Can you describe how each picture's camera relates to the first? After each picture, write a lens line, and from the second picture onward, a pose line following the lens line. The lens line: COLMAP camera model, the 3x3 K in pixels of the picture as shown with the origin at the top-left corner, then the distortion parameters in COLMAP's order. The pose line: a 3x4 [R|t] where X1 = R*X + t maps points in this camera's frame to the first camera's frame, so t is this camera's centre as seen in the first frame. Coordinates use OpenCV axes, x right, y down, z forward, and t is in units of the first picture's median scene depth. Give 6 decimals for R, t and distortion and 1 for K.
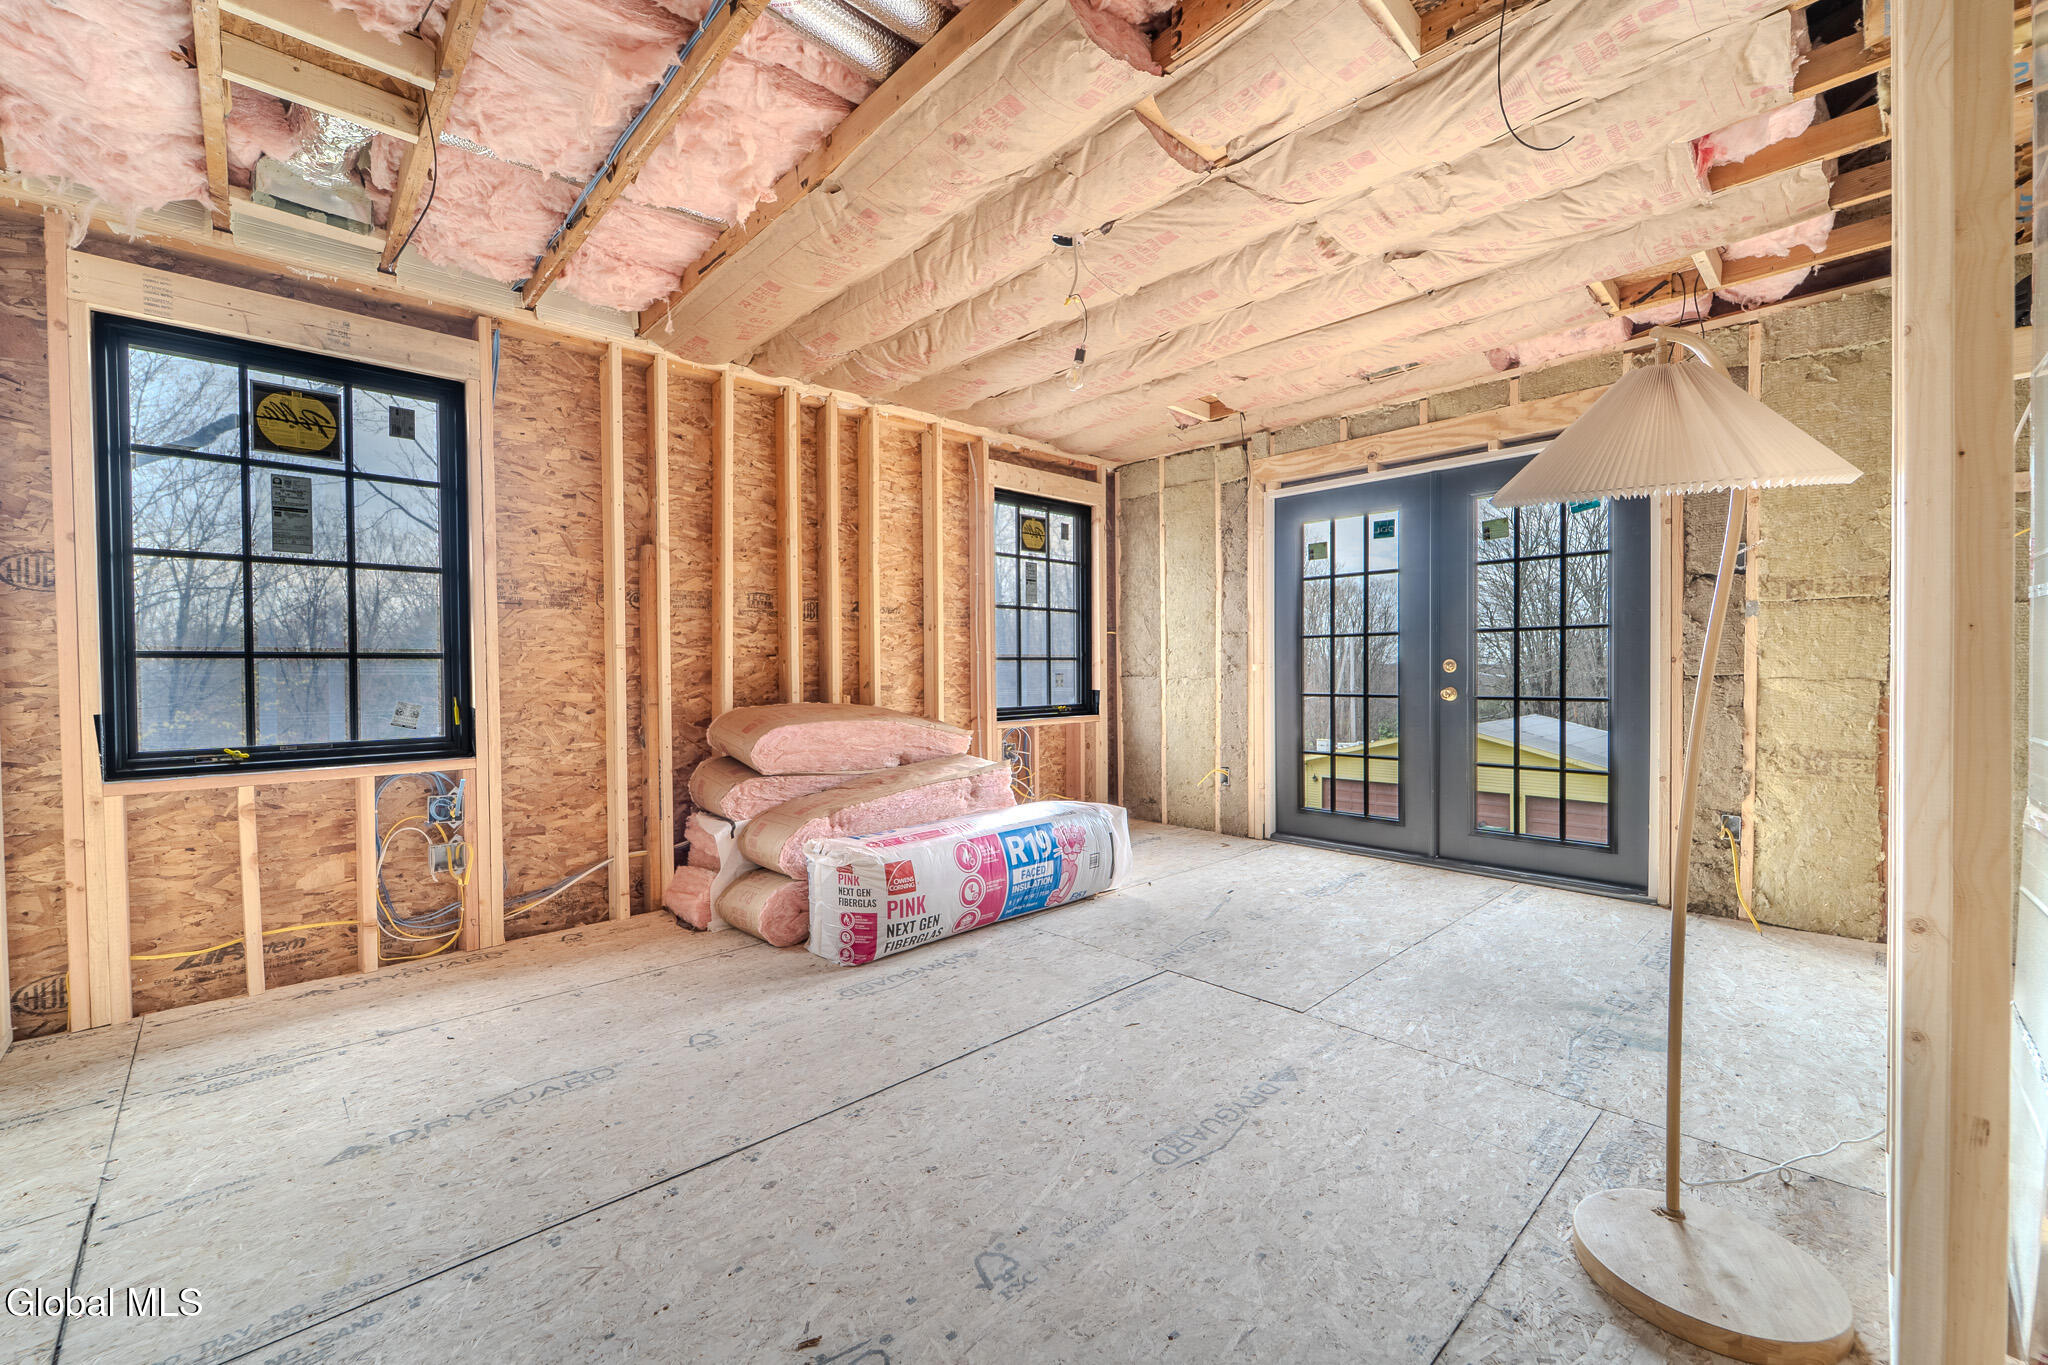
lens RADIAL K [[832.3, 0, 1025.8], [0, 832.3, 681.7], [0, 0, 1]] dist [0.006149, -0.002406]
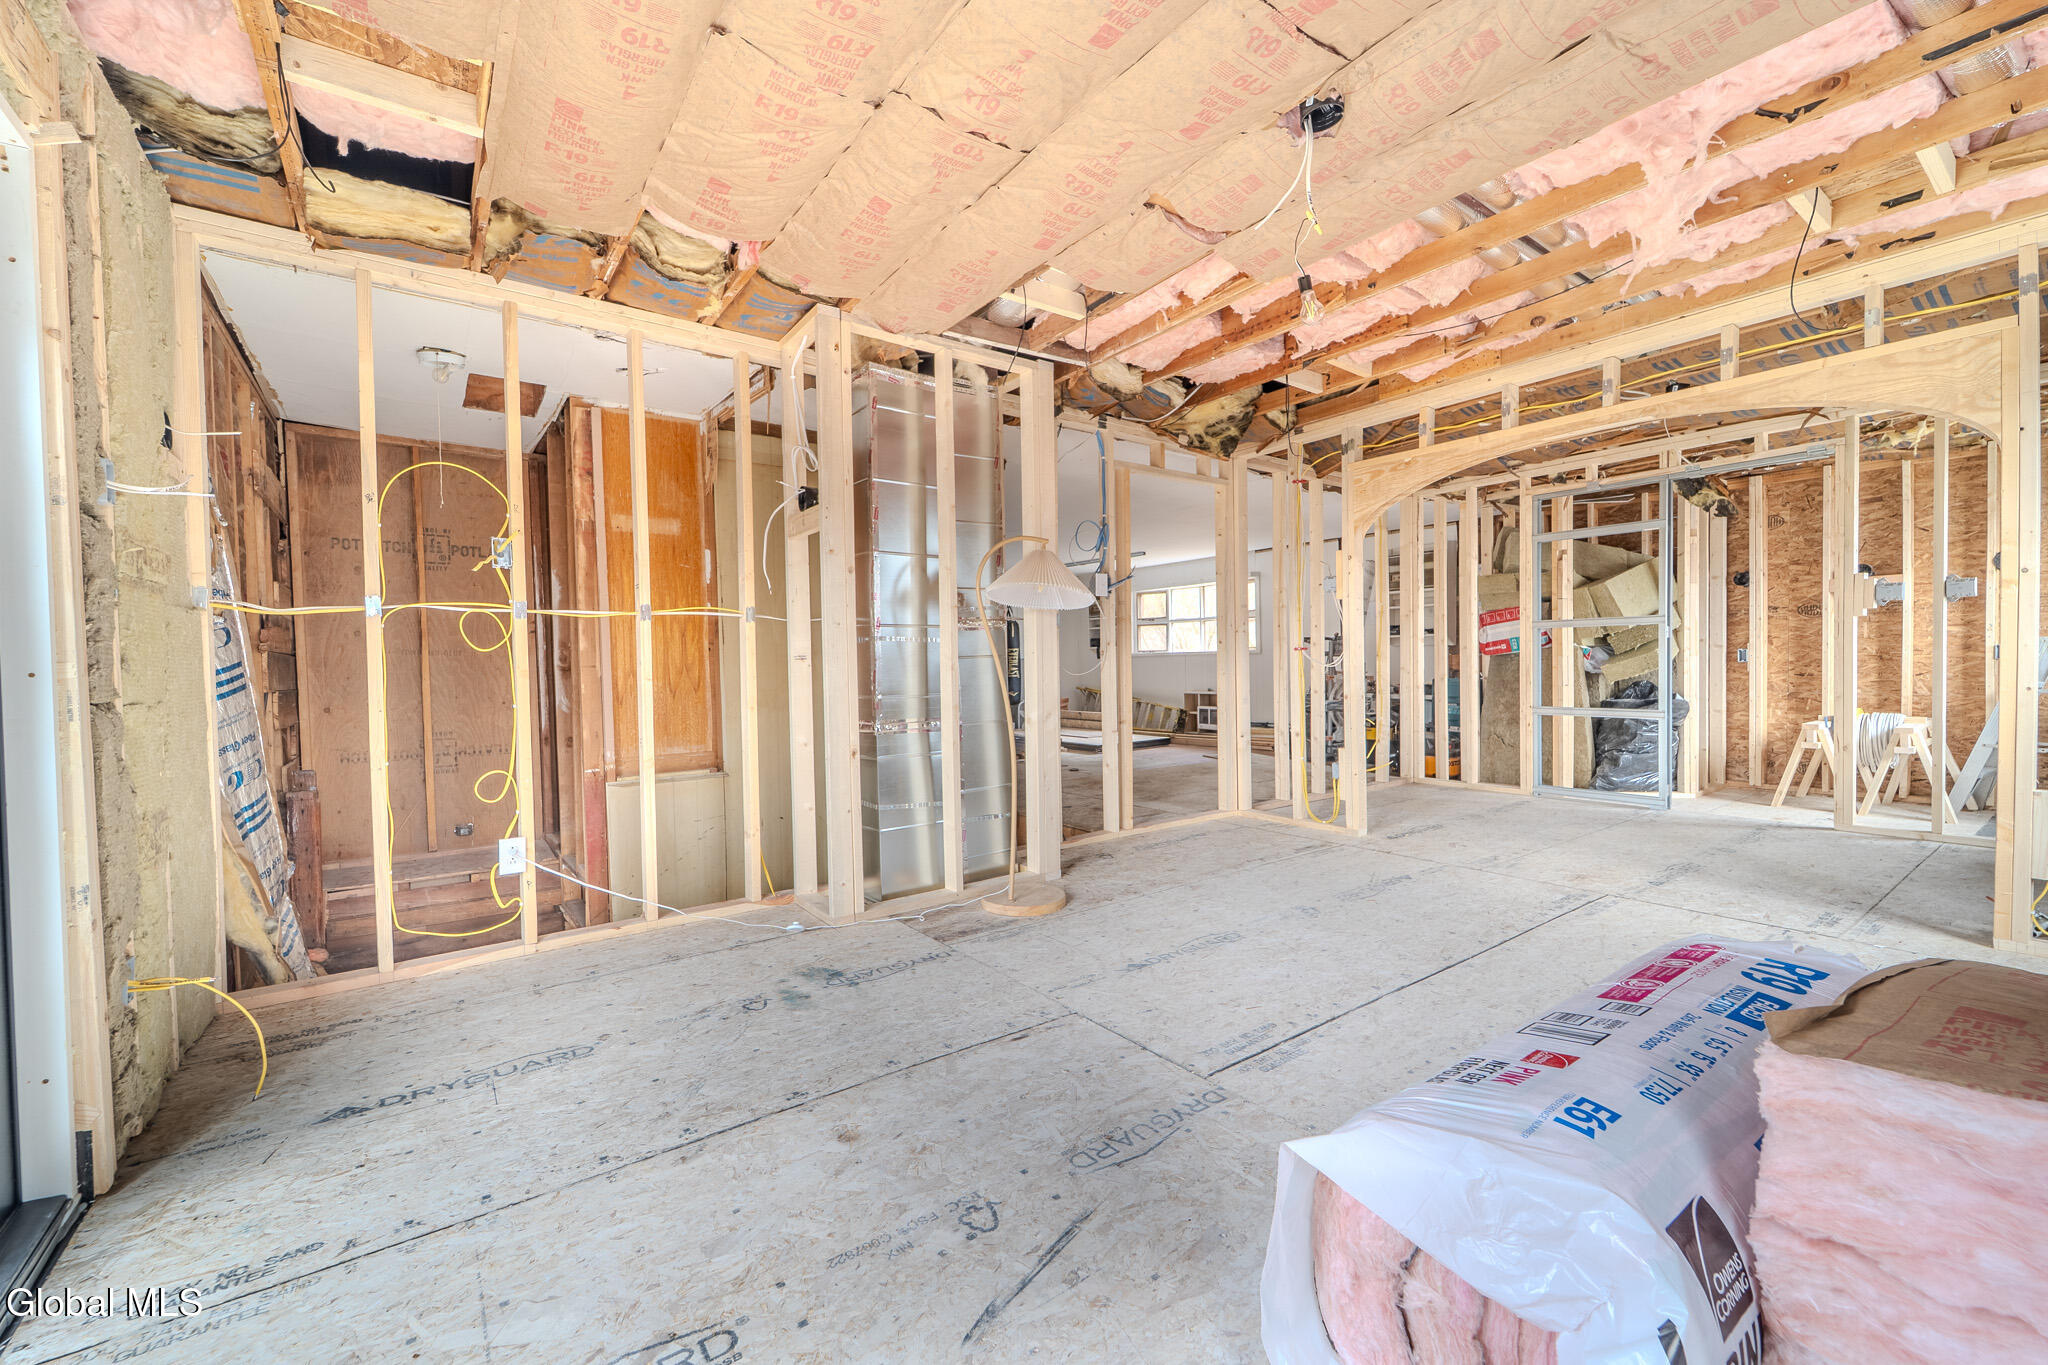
lens RADIAL K [[832.3, 0, 1025.8], [0, 832.3, 681.7], [0, 0, 1]] dist [0.006149, -0.002406]
pose [[-0.990978, 0.023672, 0.131915, 0.160118], [0.028802, 0.998896, 0.037123, -0.021129], [-0.130890, 0.040587, -0.990566, 1.247928]]
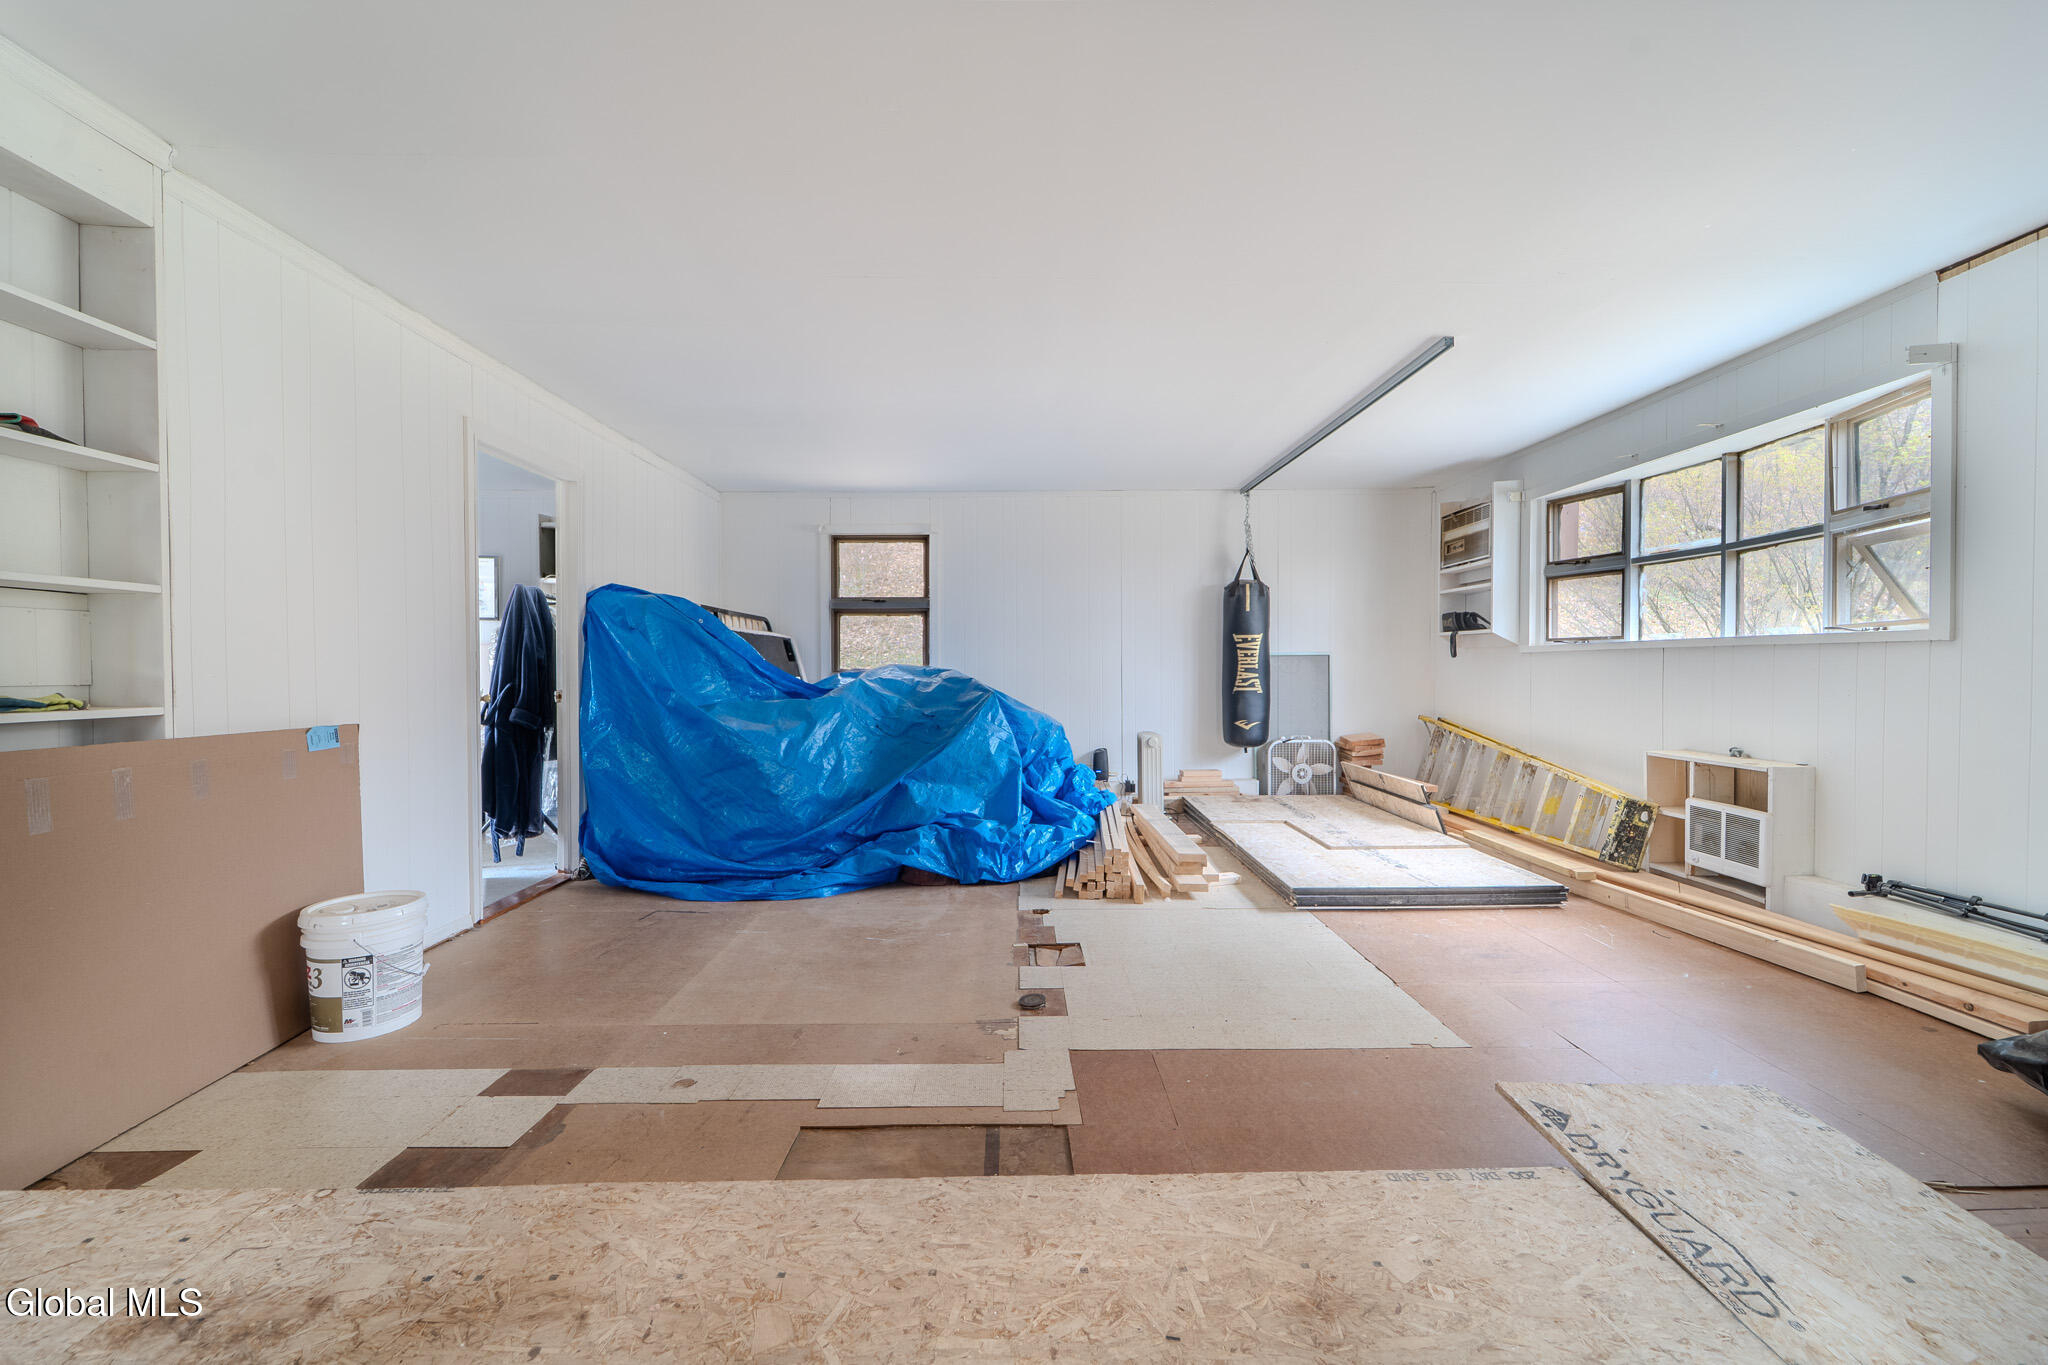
lens RADIAL K [[832.3, 0, 1025.8], [0, 832.3, 681.7], [0, 0, 1]] dist [0.006149, -0.002406]
pose [[-0.738384, -0.003684, 0.674371, -0.138549], [0.018296, 0.999508, 0.025493, 0.010759], [-0.674133, 0.031162, -0.737952, -0.444974]]
